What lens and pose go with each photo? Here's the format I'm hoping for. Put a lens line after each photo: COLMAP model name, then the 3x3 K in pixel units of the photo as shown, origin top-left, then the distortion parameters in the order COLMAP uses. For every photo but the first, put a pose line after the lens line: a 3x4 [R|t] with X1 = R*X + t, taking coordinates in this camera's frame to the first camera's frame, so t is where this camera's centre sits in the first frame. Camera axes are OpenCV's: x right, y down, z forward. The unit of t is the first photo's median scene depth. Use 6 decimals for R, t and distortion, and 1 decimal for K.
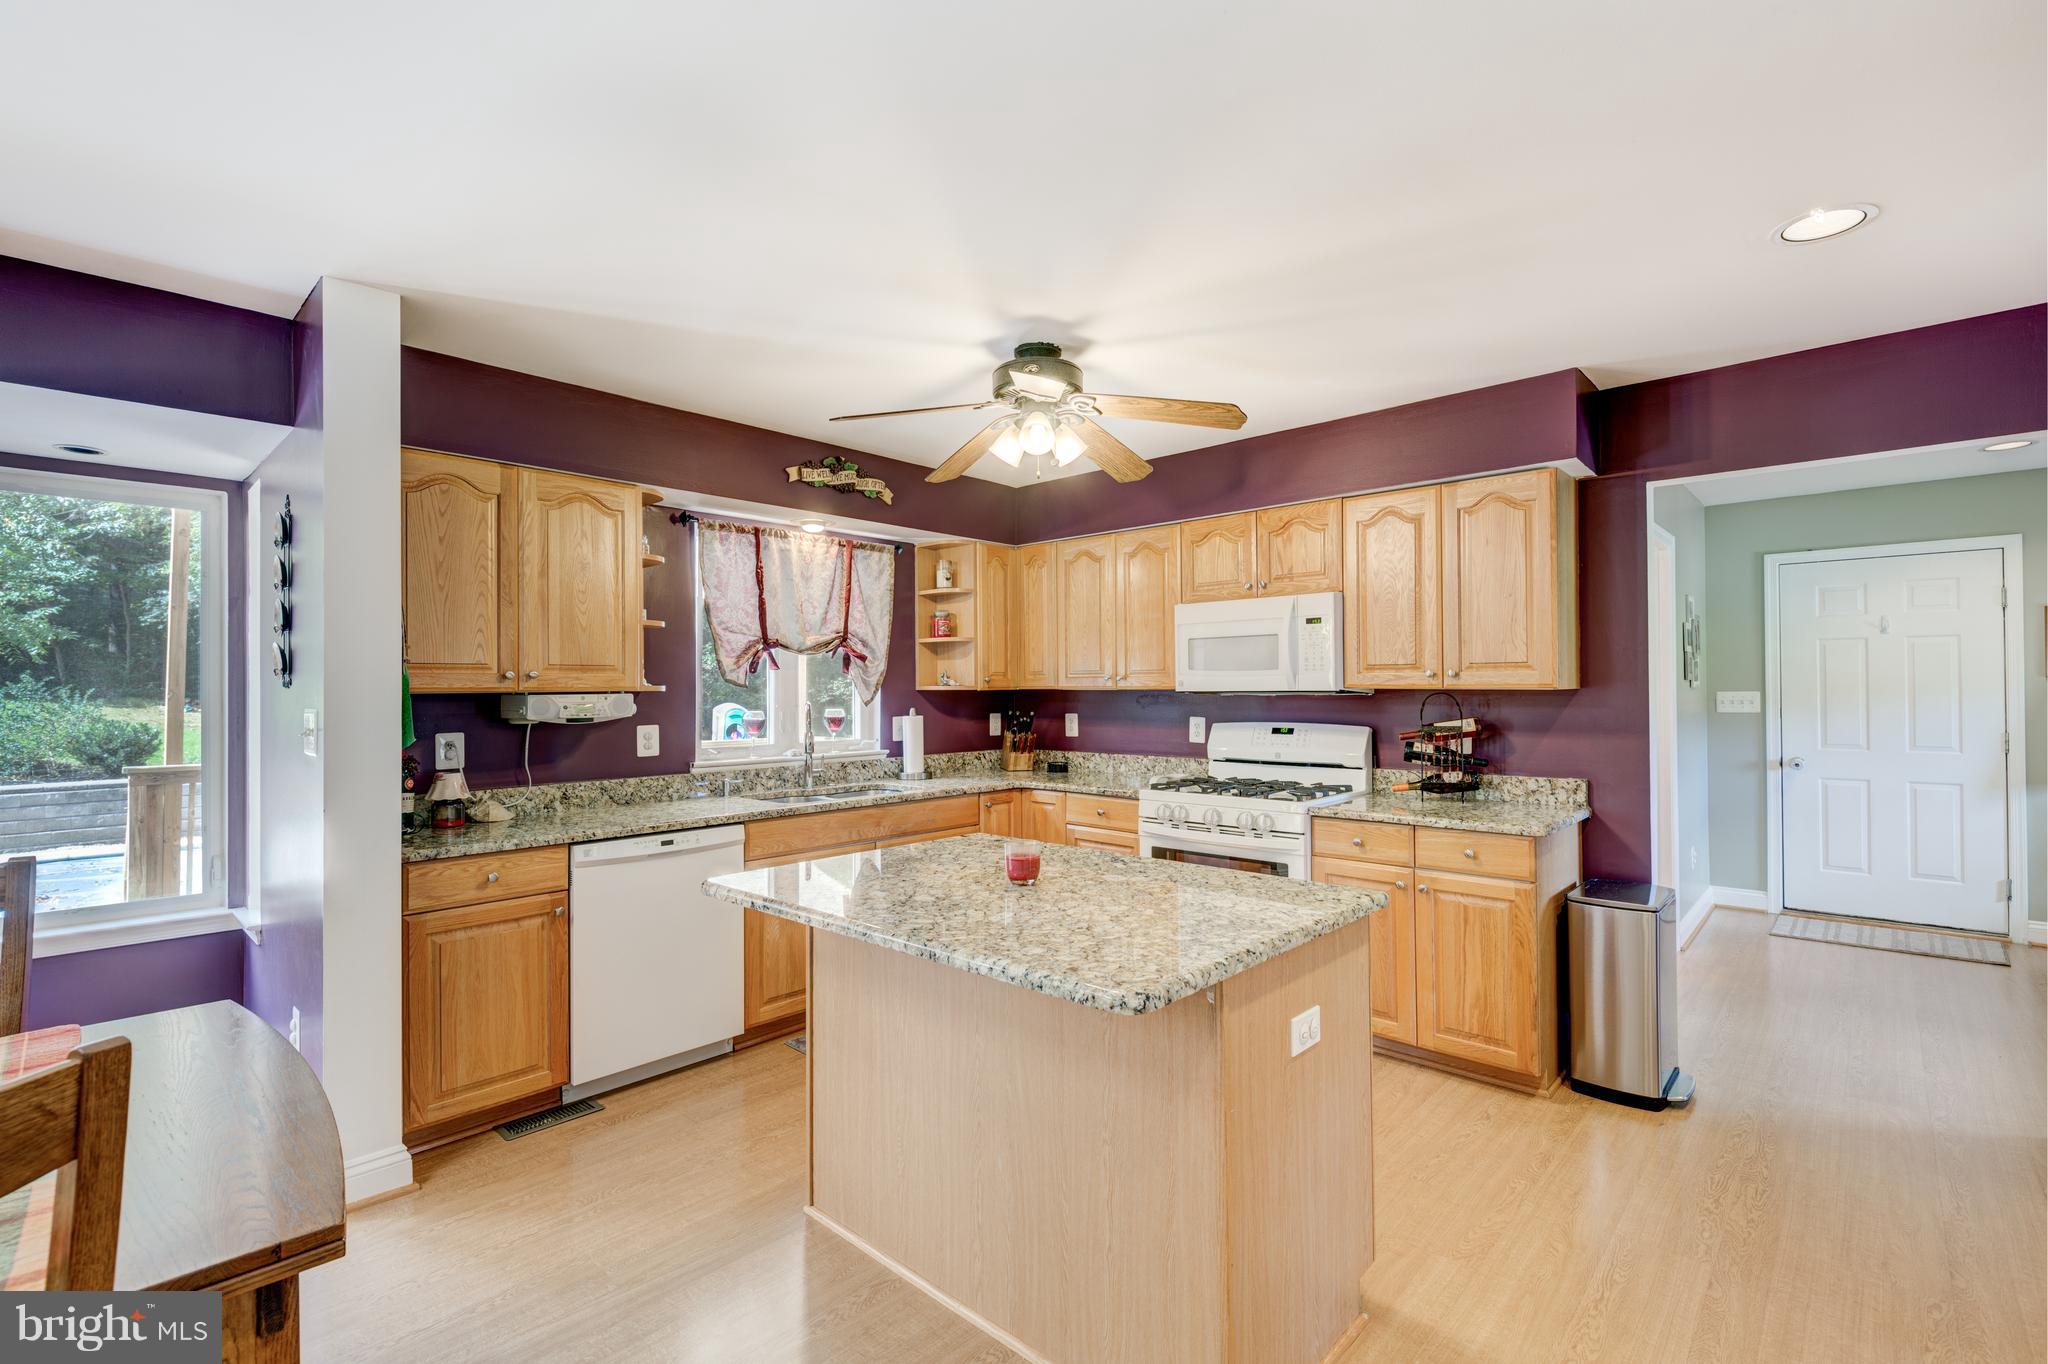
lens RADIAL K [[911.5, 0, 1023.0], [0, 911.5, 680.3], [0, 0, 1]] dist [0.029733, -0.020426]
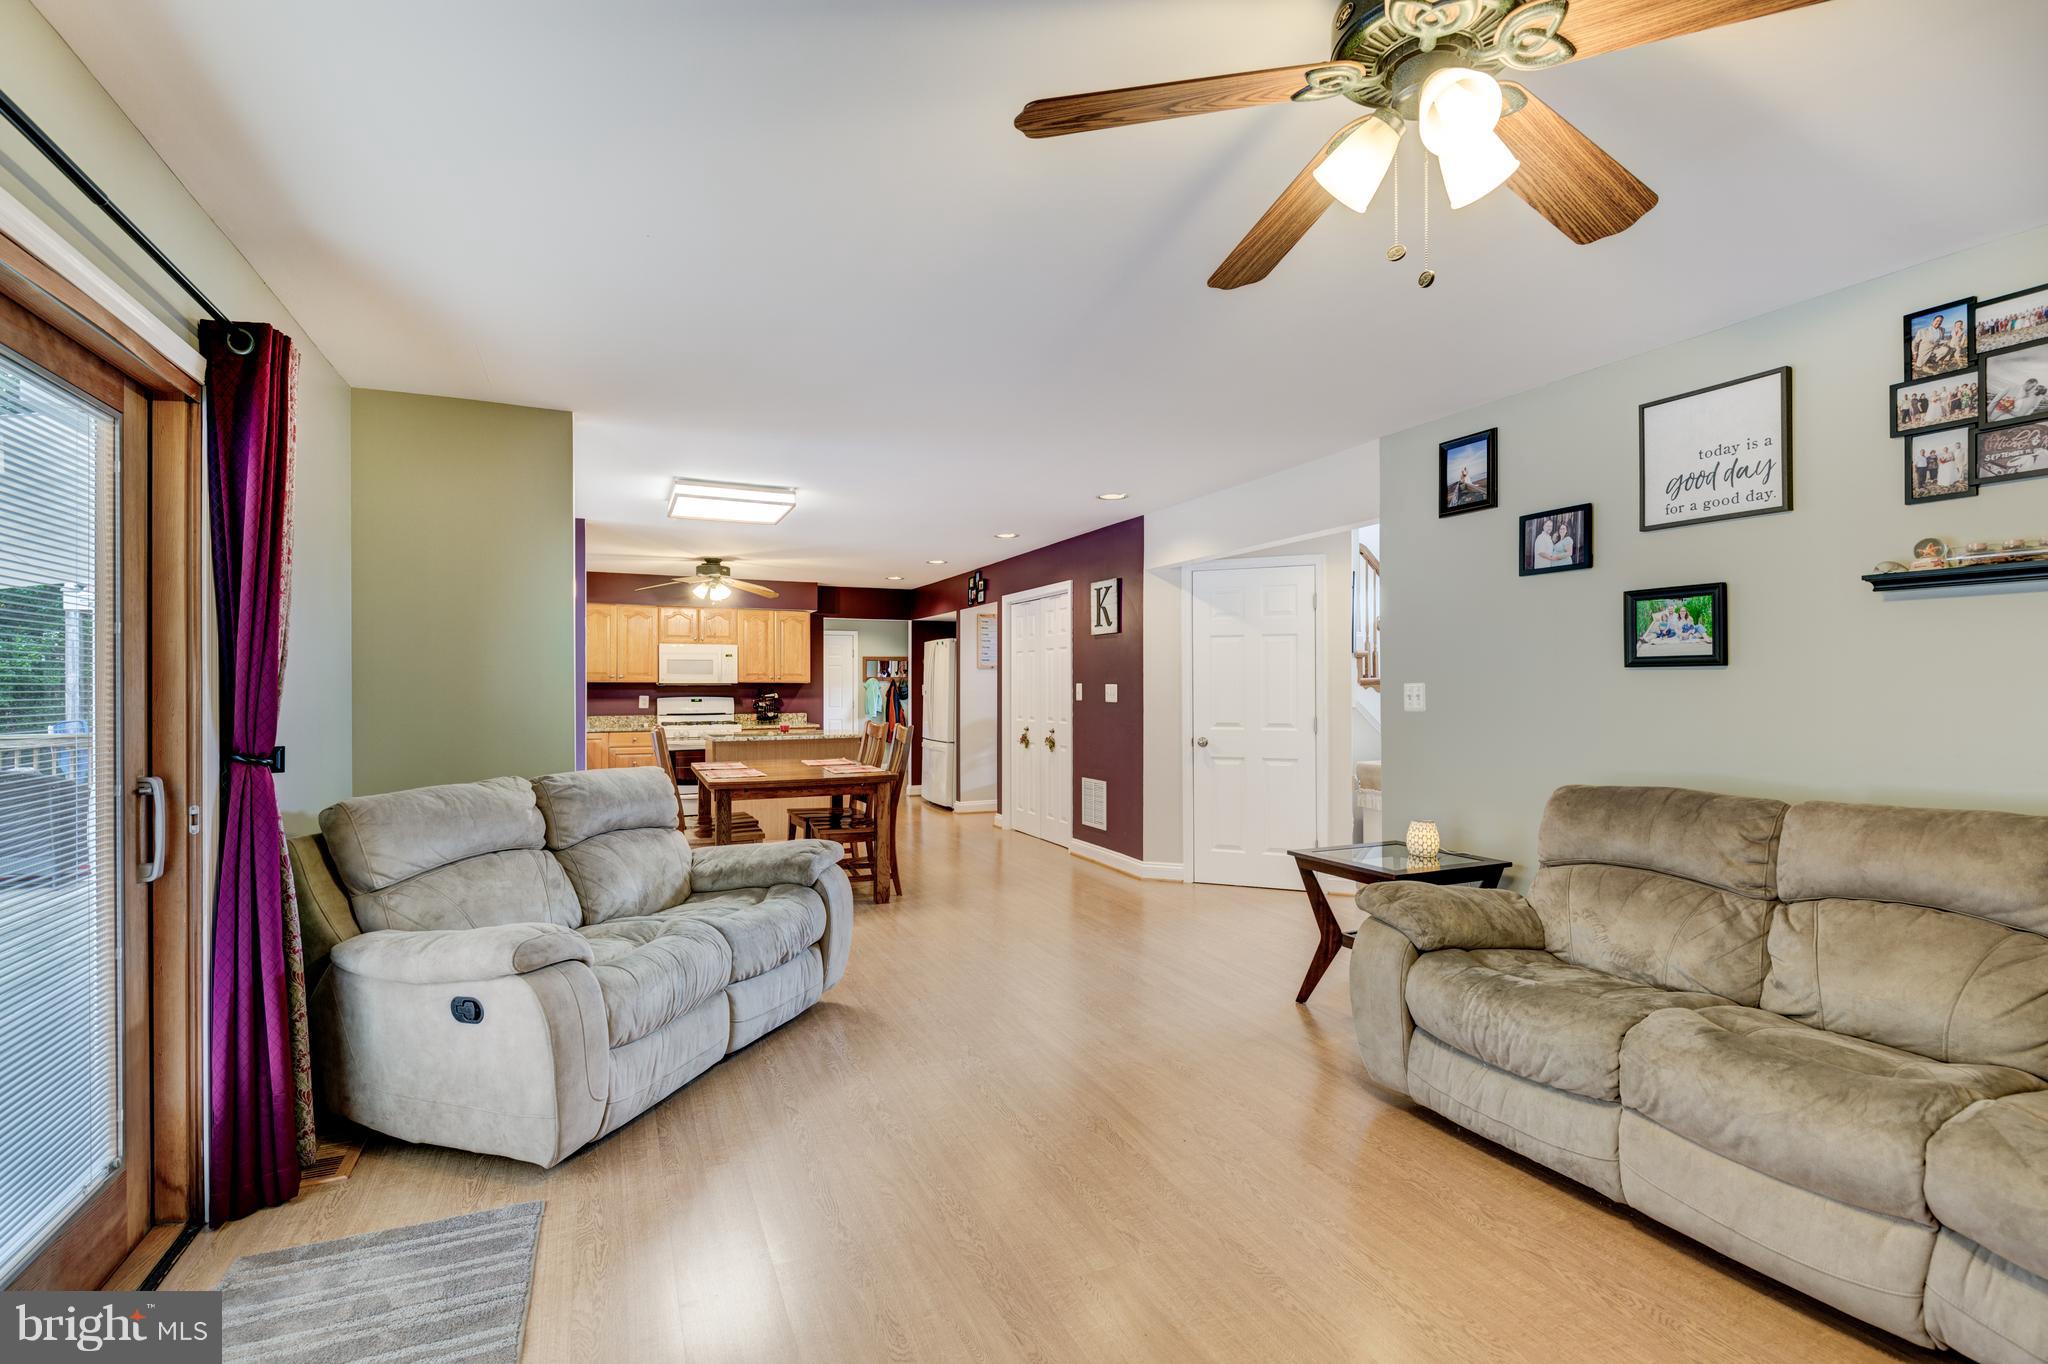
lens RADIAL K [[918.0, 0, 1022.1], [0, 918.0, 681.9], [0, 0, 1]] dist [0.037606, -0.028076]
pose [[0.385541, 0.011727, 0.922616, -1.637516], [-0.009502, 0.999917, -0.008739, 0.021483], [-0.922642, -0.005398, 0.385620, -0.704330]]
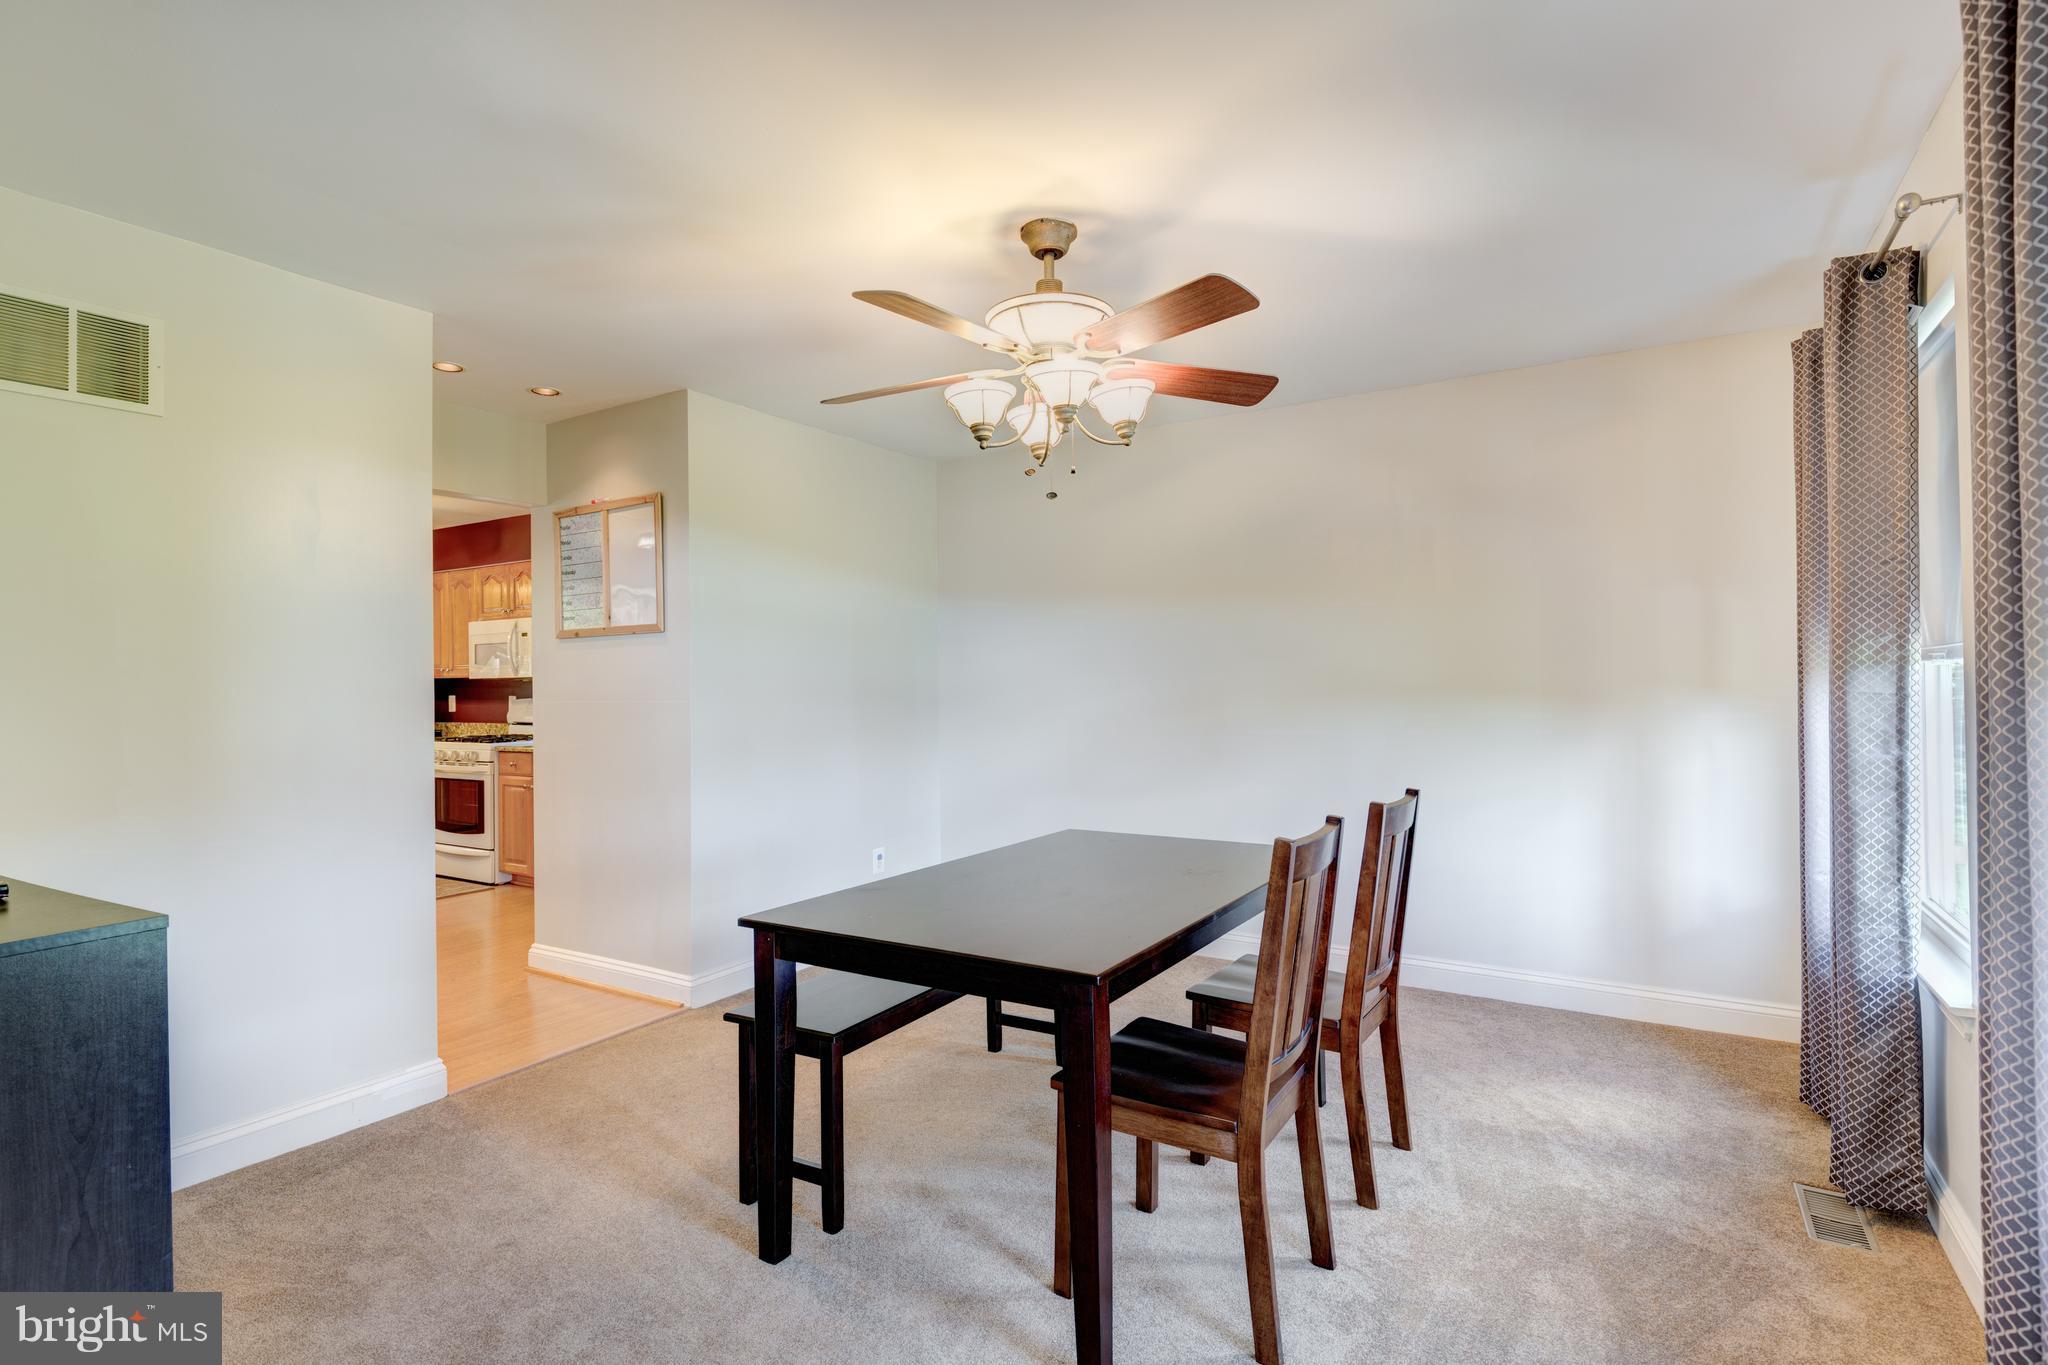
lens RADIAL K [[979.9, 0, 1021.3], [0, 979.9, 674.6], [0, 0, 1]] dist [0.000948, -0.000113]
pose [[0.982440, -0.005380, 0.186503, 0.815743], [0.004867, 0.999983, 0.003209, 0.004794], [-0.186518, -0.002245, 0.982449, -0.838481]]
